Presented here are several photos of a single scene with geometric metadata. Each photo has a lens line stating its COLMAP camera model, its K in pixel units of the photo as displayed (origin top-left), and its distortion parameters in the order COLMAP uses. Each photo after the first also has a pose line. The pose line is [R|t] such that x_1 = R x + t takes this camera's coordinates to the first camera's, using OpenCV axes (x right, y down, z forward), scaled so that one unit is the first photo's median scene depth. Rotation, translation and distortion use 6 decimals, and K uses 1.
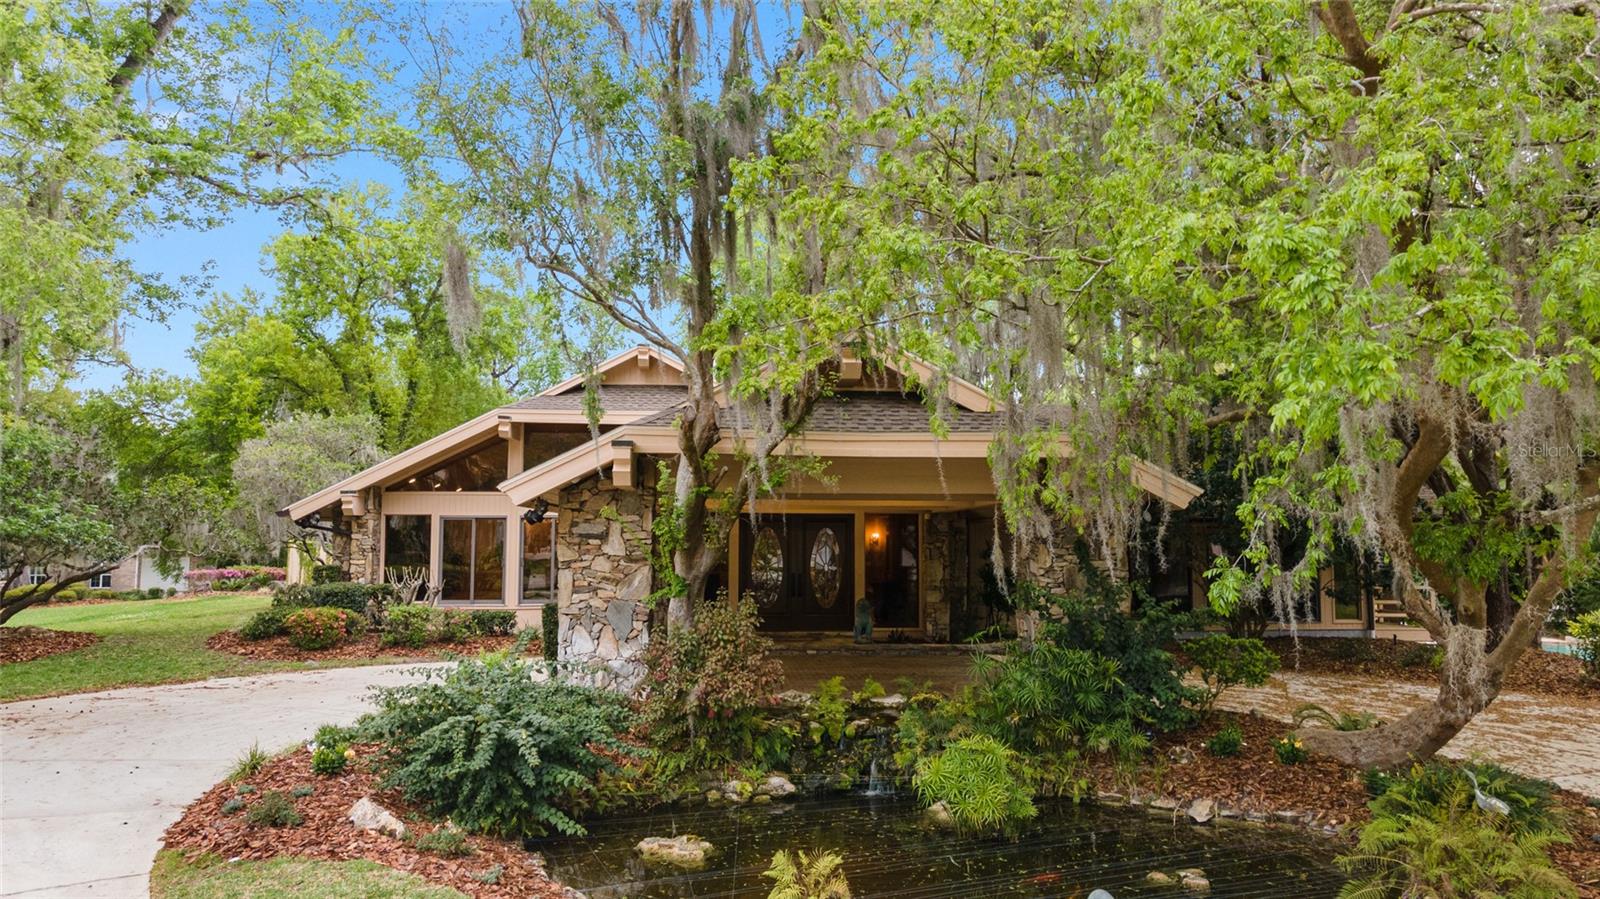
lens RADIAL K [[1156.0, 0, 831.8], [0, 1156.0, 453.2], [0, 0, 1]] dist [0.000698, 0.067732]
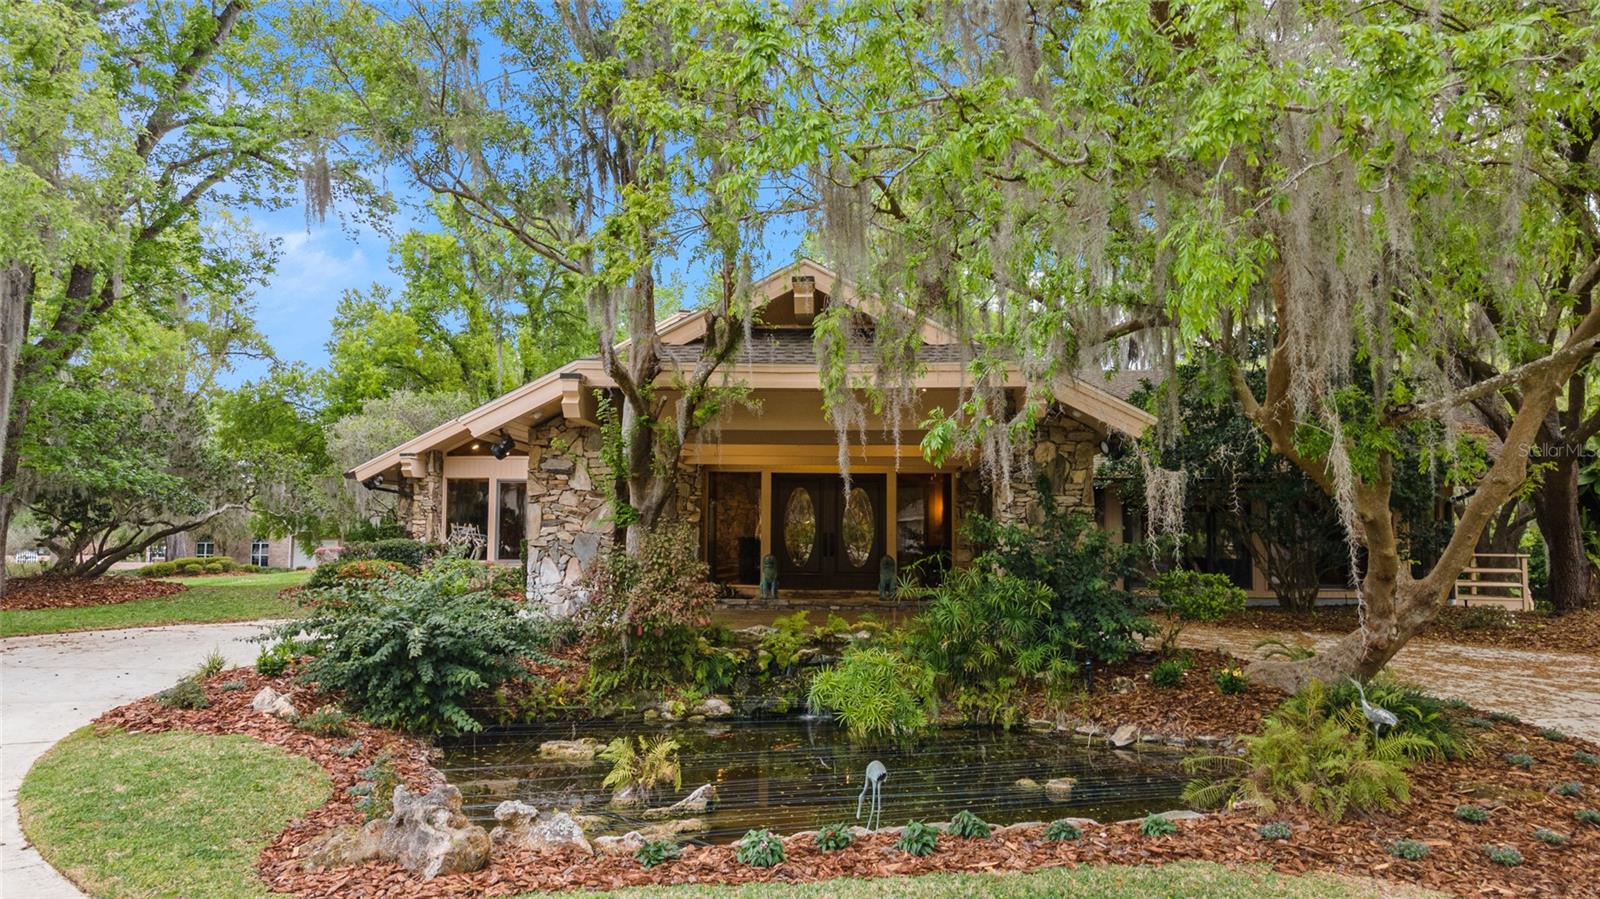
lens RADIAL K [[1156.0, 0, 831.8], [0, 1156.0, 453.2], [0, 0, 1]] dist [0.000698, 0.067732]
pose [[0.992109, -0.007221, -0.125174, 0.174638], [0.007489, 0.999971, 0.001669, 0.058598], [0.125158, -0.002594, 0.992133, 0.000884]]
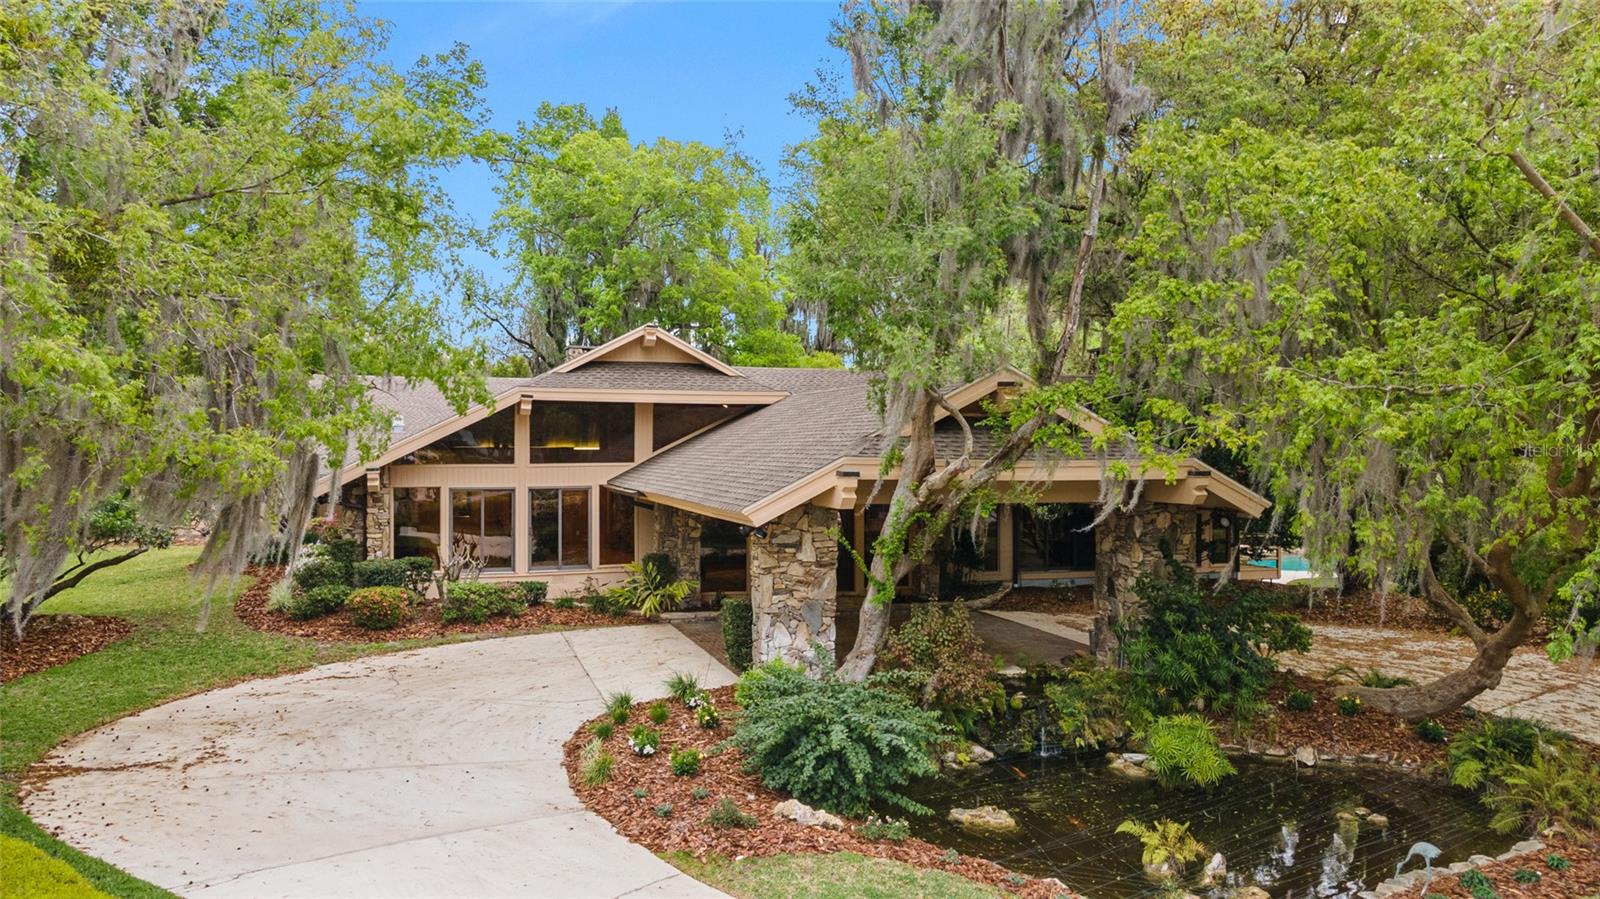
lens RADIAL K [[1142.0, 0, 830.3], [0, 1142.0, 446.5], [0, 0, 1]] dist [0.006810, 0.045219]
pose [[0.973840, 0.000379, 0.227233, -0.449560], [-0.017170, 0.997263, 0.071920, -0.115191], [-0.226583, -0.073940, 0.971181, -0.111634]]
